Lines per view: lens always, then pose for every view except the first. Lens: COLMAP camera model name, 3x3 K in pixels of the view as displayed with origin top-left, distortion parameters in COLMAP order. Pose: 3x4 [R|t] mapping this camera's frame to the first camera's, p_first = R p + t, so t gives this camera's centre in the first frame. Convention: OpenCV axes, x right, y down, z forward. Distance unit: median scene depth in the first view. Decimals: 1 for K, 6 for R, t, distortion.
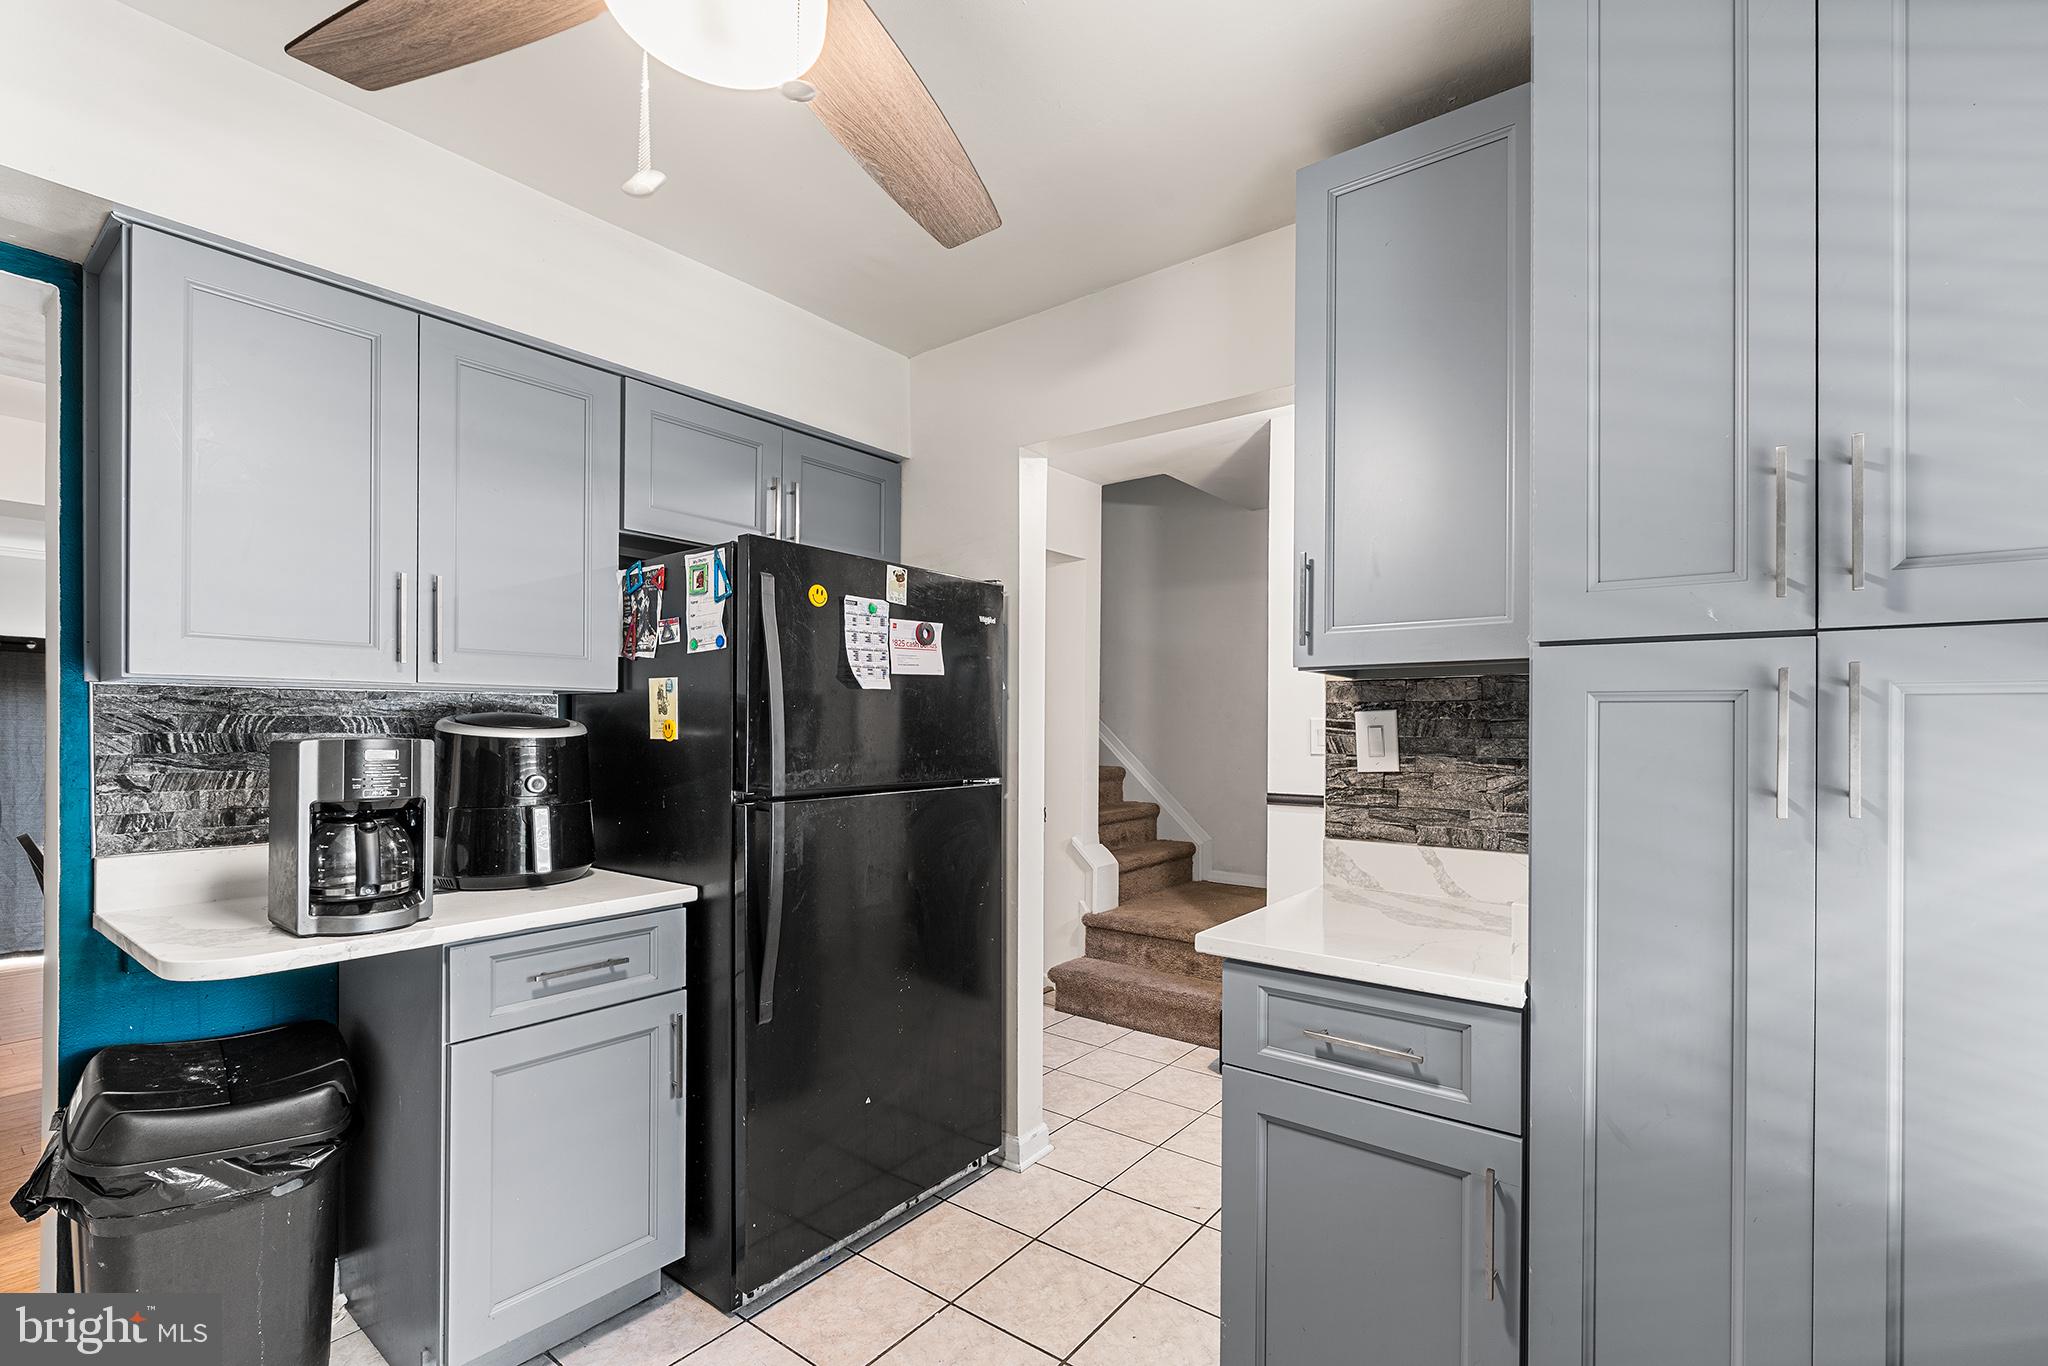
lens RADIAL K [[907.0, 0, 1057.2], [0, 907.0, 730.6], [0, 0, 1]] dist [-0.000743, -0.000017]
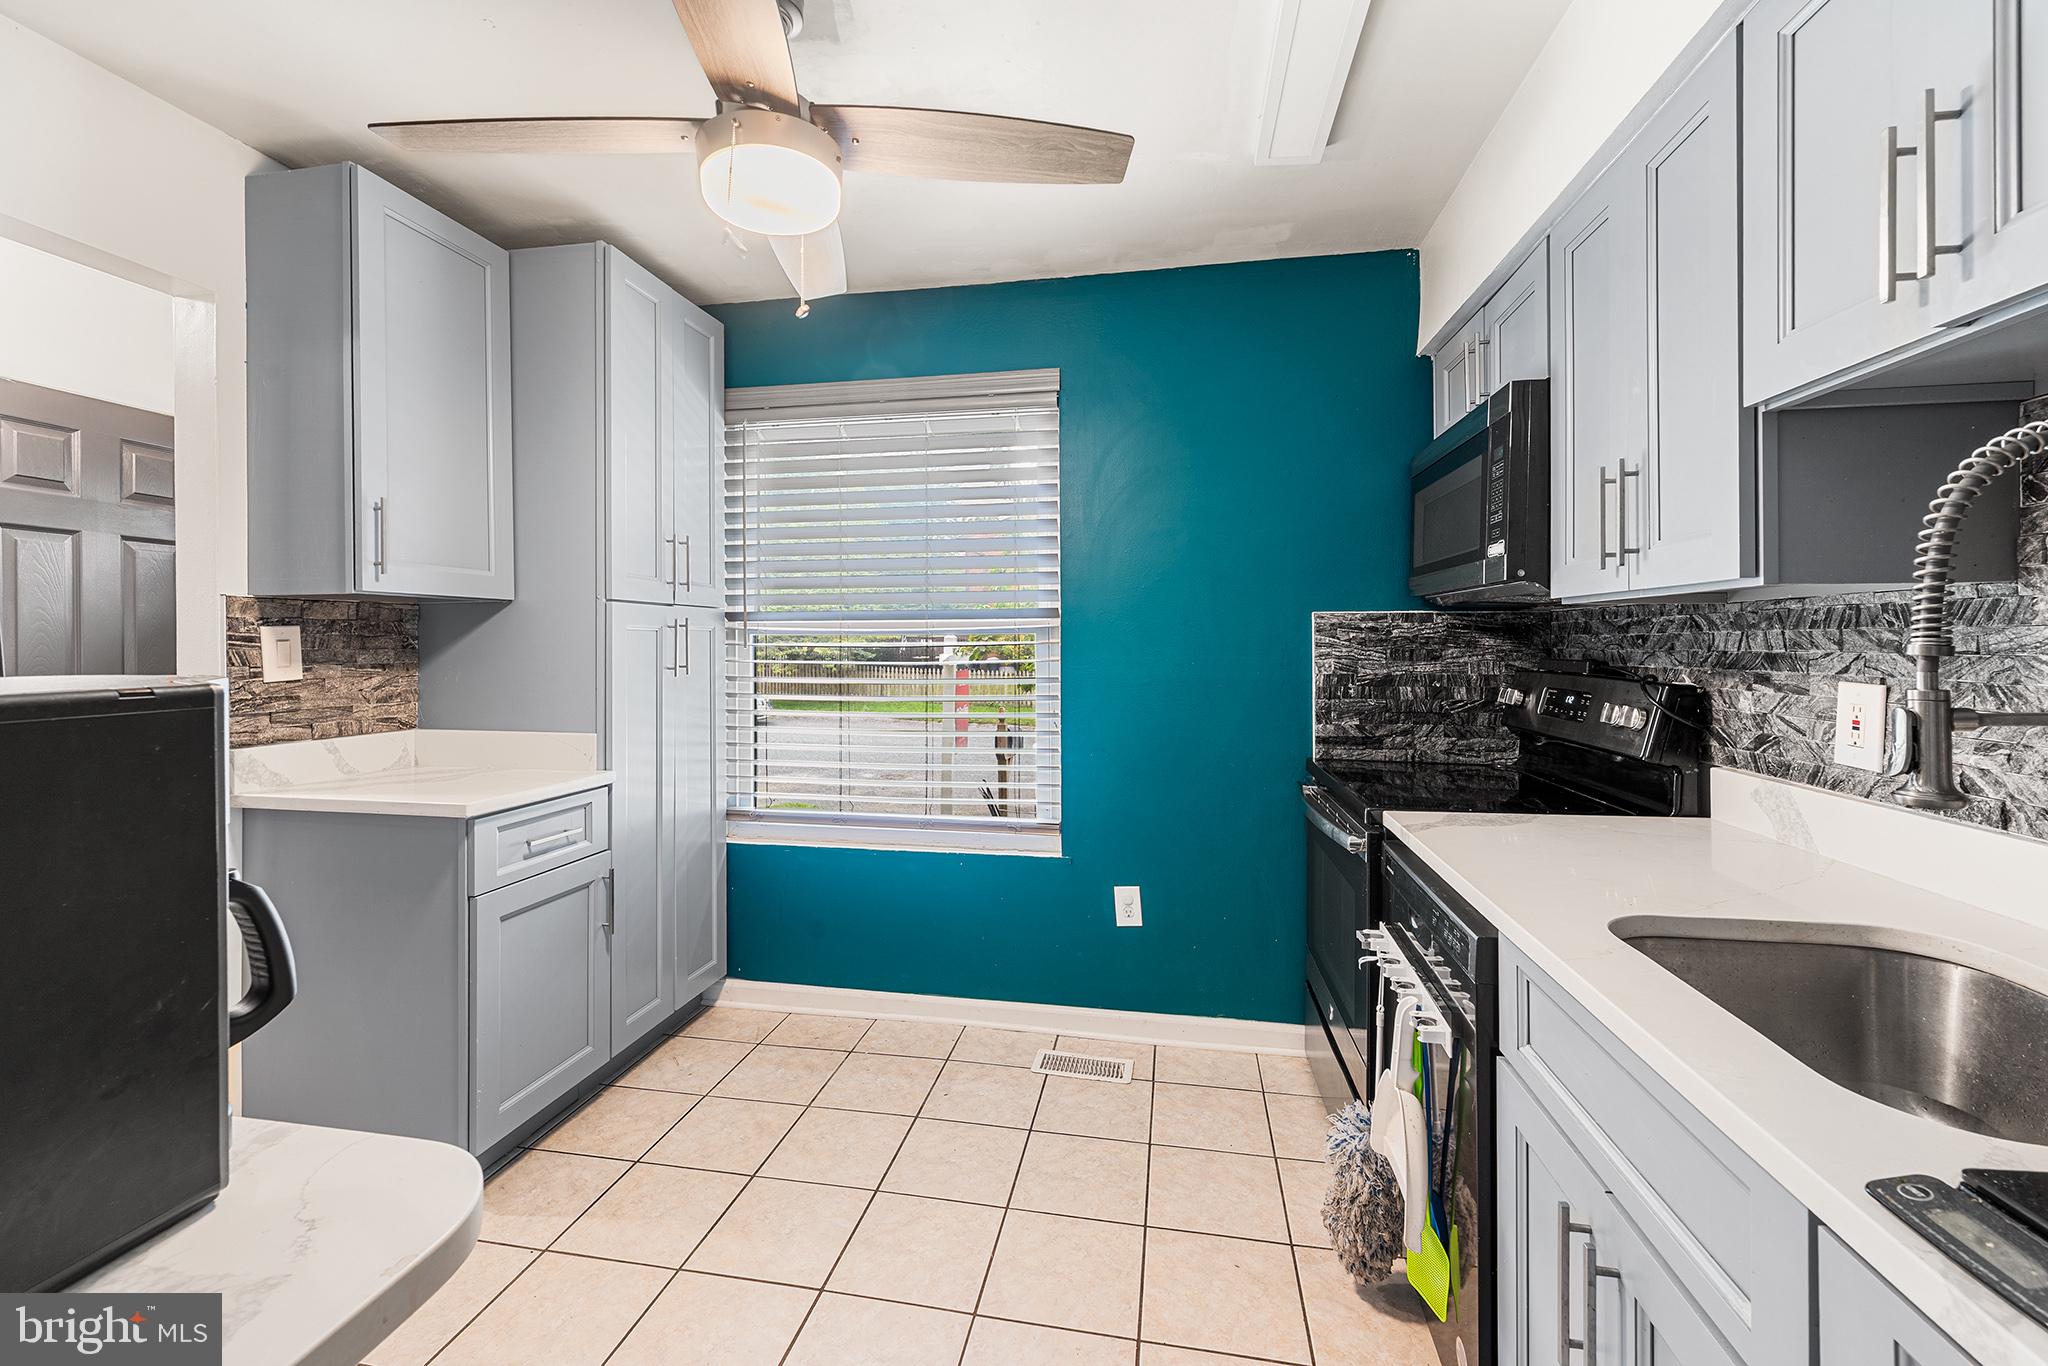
lens RADIAL K [[860.0, 0, 1016.7], [0, 860.0, 641.7], [0, 0, 1]] dist [0.002726, -0.000513]
pose [[-0.435064, -0.002452, 0.900396, -1.014168], [0.000436, 0.999996, 0.002934, -0.005638], [-0.900399, 0.001669, -0.435061, 0.659790]]
